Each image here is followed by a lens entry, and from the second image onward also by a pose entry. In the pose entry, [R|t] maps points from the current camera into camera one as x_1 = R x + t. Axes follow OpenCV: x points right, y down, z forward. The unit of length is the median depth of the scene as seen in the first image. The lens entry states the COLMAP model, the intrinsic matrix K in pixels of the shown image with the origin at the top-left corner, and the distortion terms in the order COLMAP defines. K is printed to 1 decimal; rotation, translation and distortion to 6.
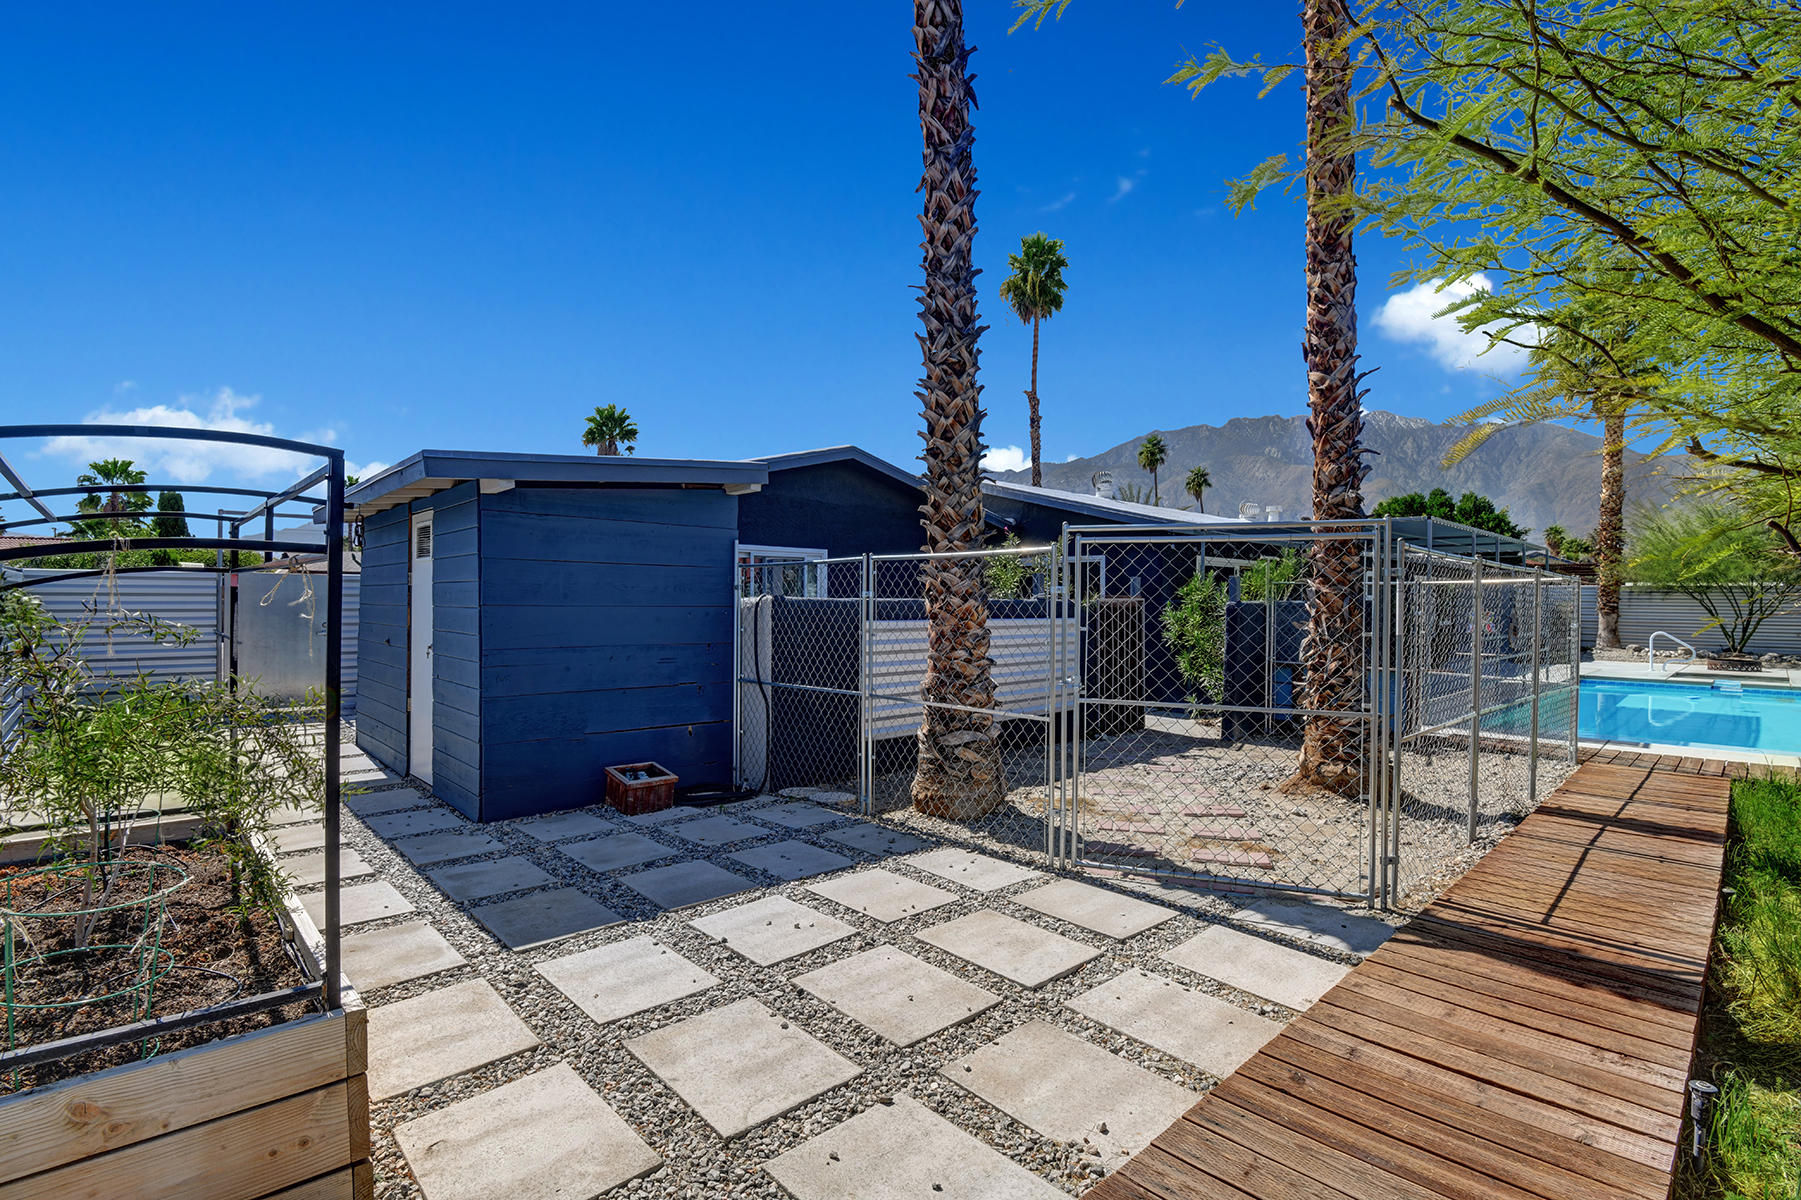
lens RADIAL K [[828.6, 0, 901.1], [0, 828.6, 609.8], [0, 0, 1]] dist [-0.022475, -0.009477]
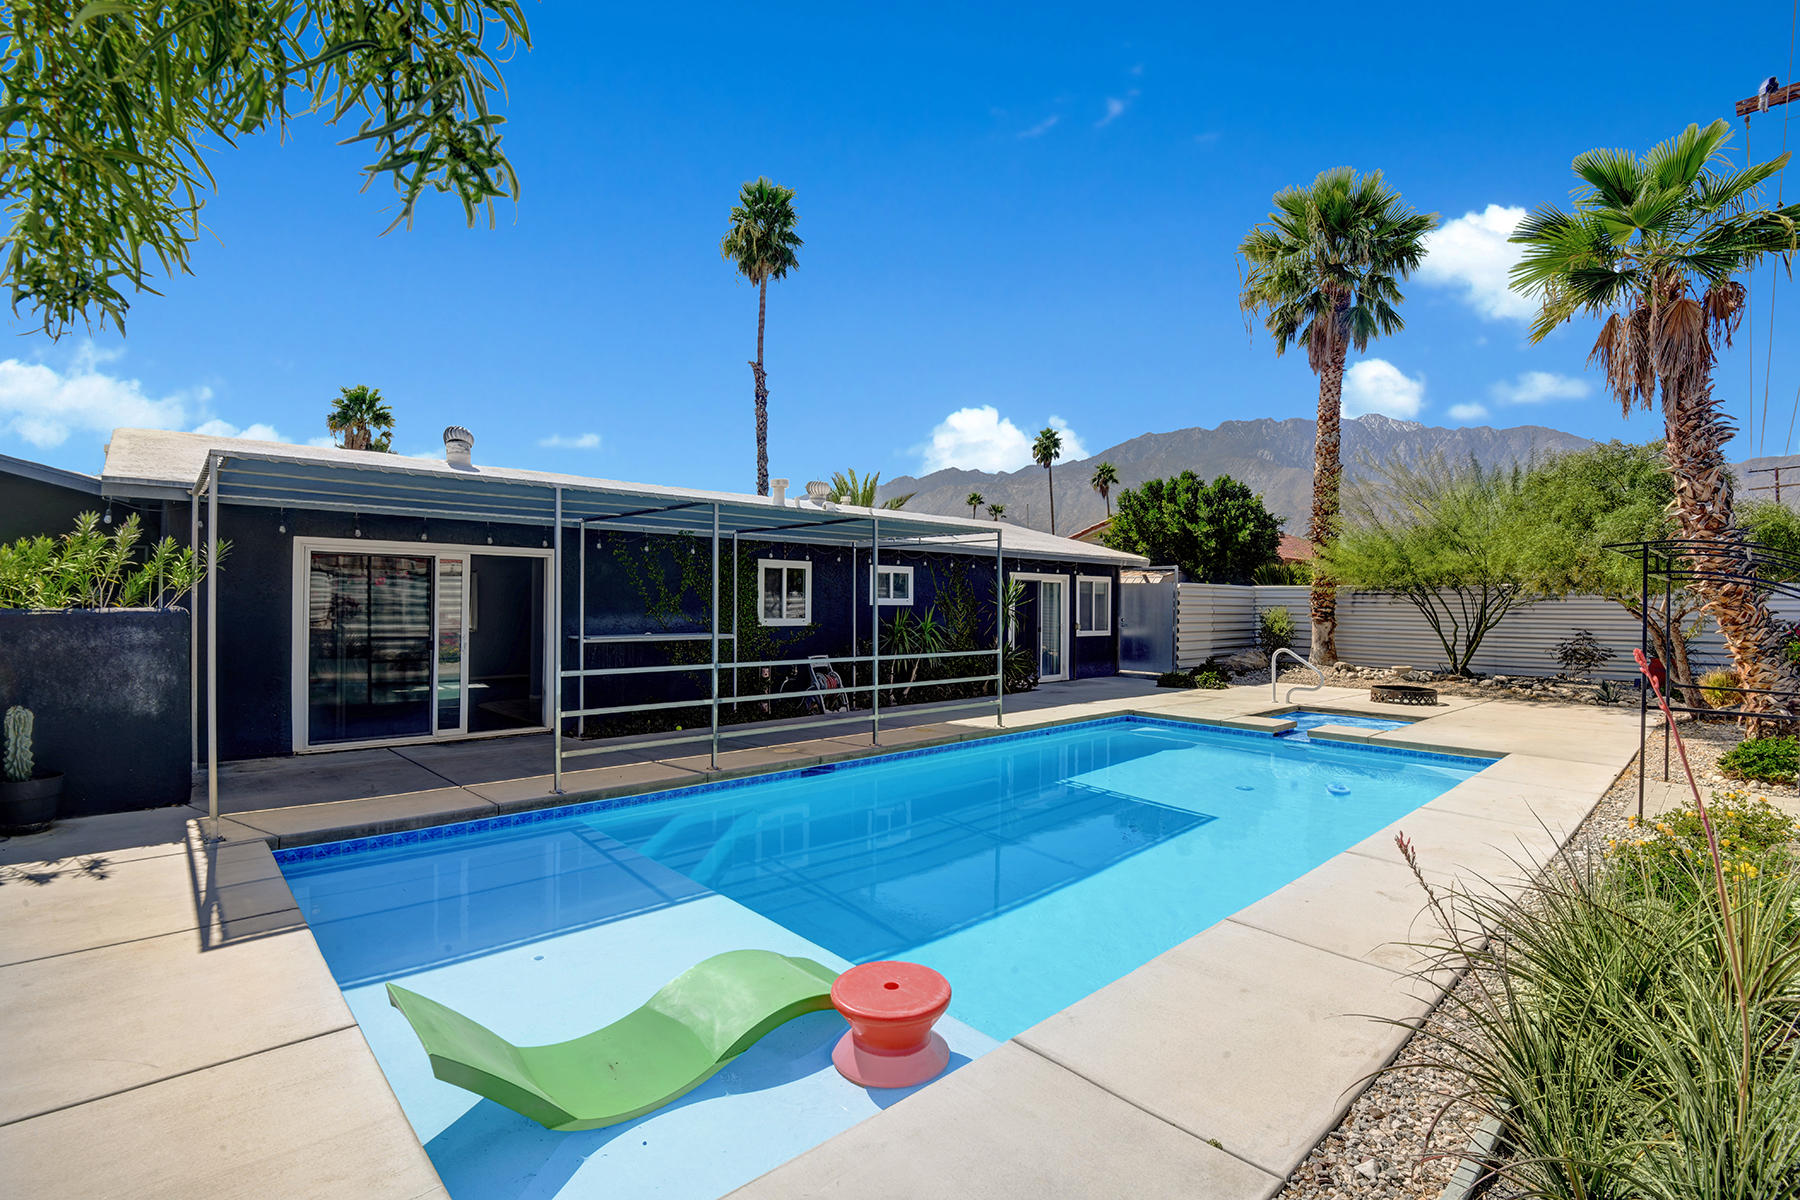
lens RADIAL K [[828.2, 0, 907.5], [0, 828.2, 603.8], [0, 0, 1]] dist [-0.022475, -0.009477]
pose [[0.999966, 0.001280, 0.008154, 0.308153], [-0.001200, 0.999951, -0.009839, -0.002691], [-0.008166, 0.009829, 0.999918, 0.137519]]
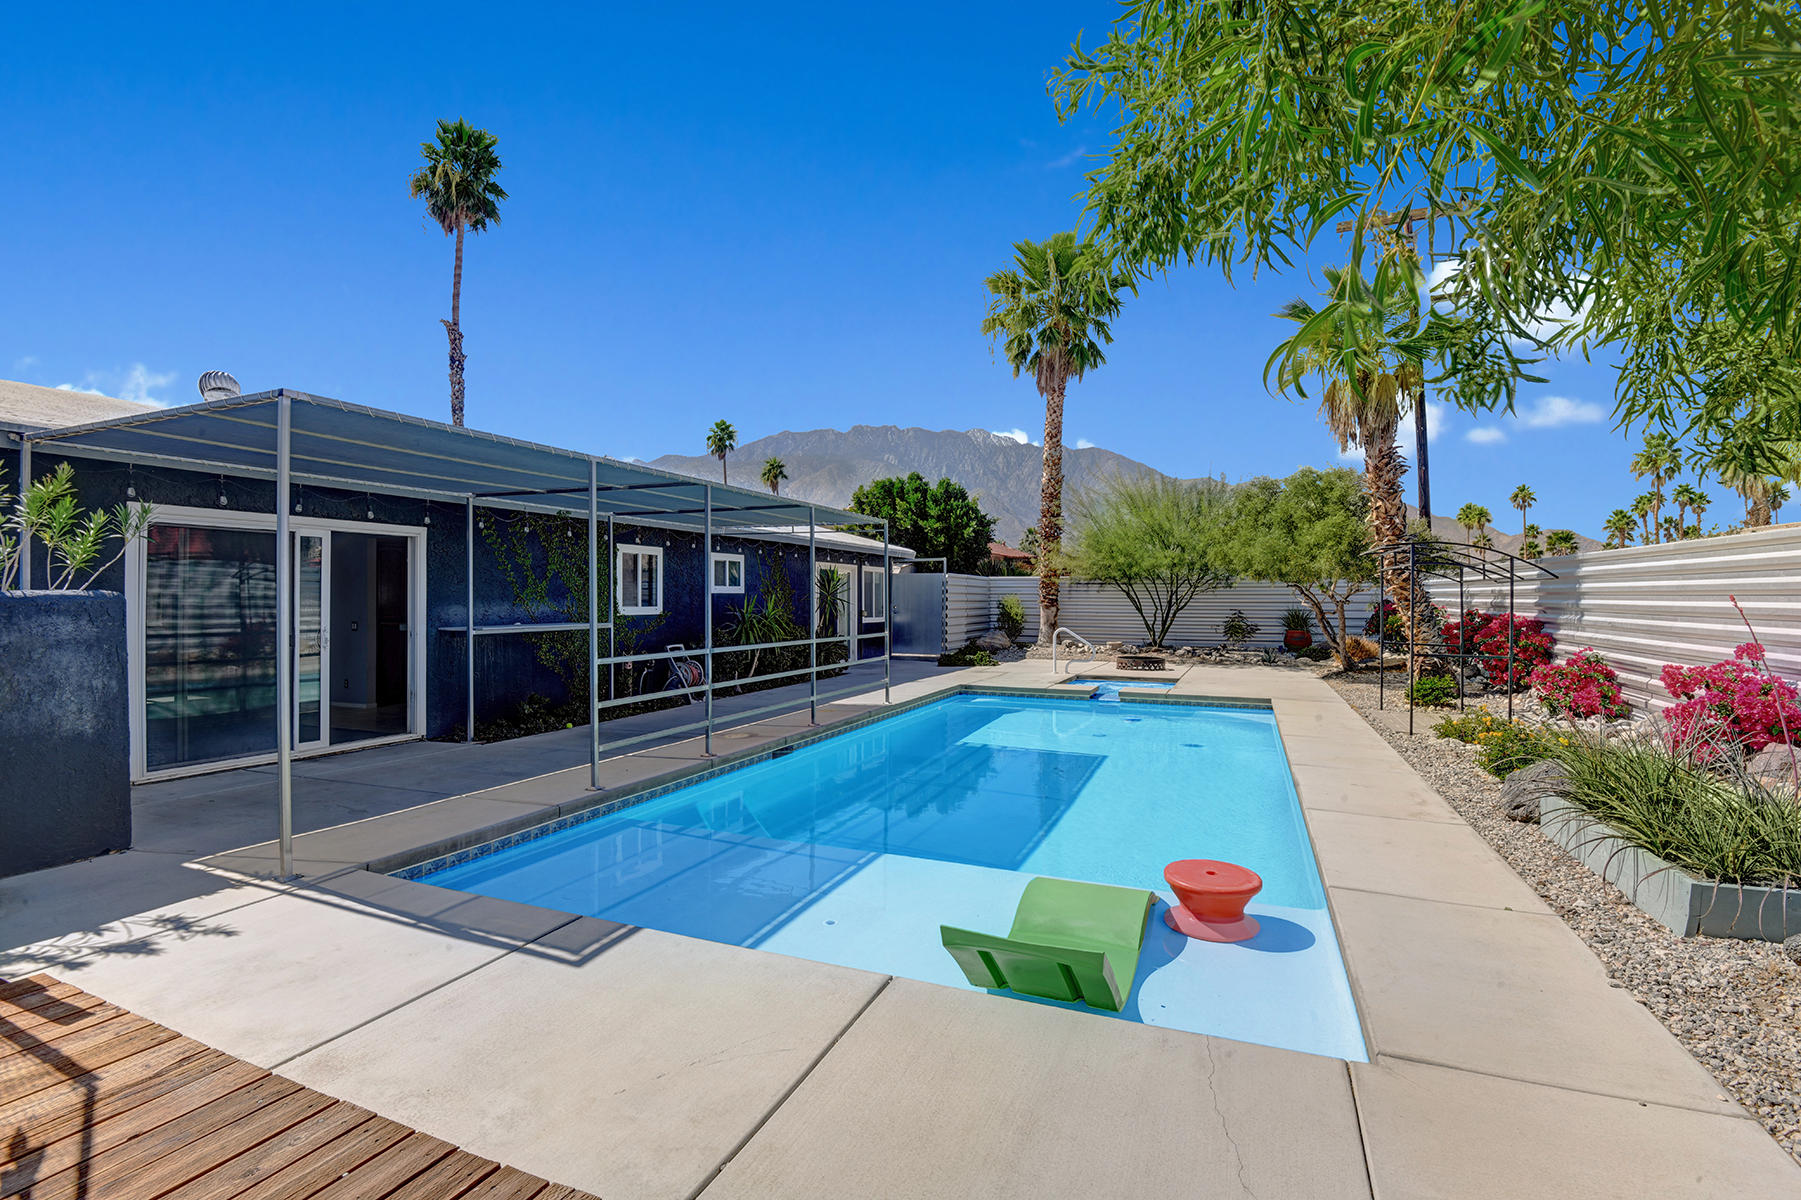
lens RADIAL K [[828.6, 0, 903.5], [0, 828.6, 602.3], [0, 0, 1]] dist [-0.022475, -0.009477]
pose [[0.907207, -0.007317, 0.420622, 0.215654], [0.009050, 0.999957, -0.002124, -0.000044], [-0.420588, 0.005733, 0.907234, 0.140734]]
